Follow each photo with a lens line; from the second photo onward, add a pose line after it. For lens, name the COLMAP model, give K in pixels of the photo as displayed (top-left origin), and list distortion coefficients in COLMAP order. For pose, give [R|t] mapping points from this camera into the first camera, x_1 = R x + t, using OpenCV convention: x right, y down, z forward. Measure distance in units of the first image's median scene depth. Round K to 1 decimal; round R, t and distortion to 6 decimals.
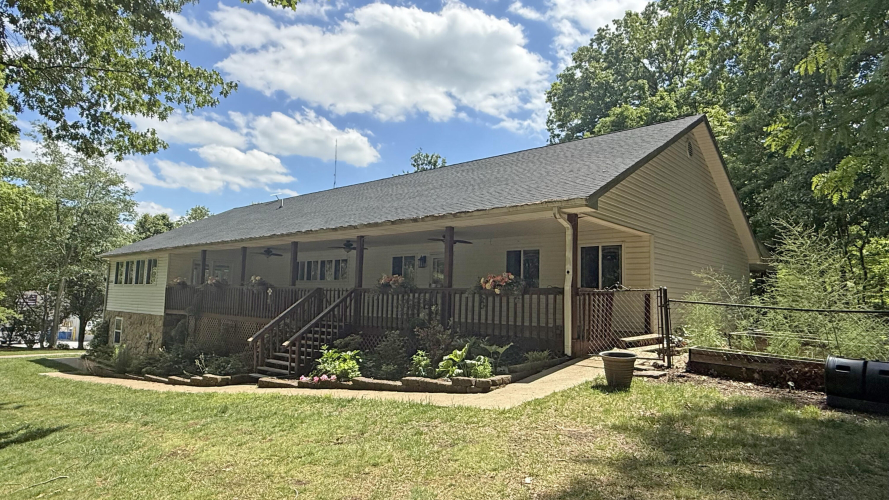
lens RADIAL K [[527.2, 0, 444.5], [0, 527.2, 250.0], [0, 0, 1]] dist [-0.001826, -0.000156]
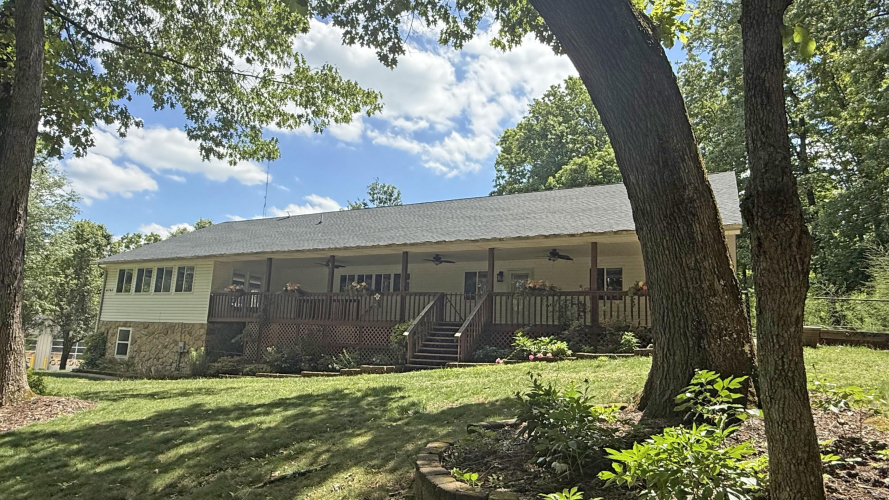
lens RADIAL K [[545.3, 0, 444.5], [0, 545.3, 250.0], [0, 0, 1]] dist [0.001205, 0.000125]
pose [[0.973283, 0.058966, 0.221909, -0.285459], [-0.042757, 0.996102, -0.077154, 0.040394], [-0.225594, 0.065604, 0.972010, -0.077493]]
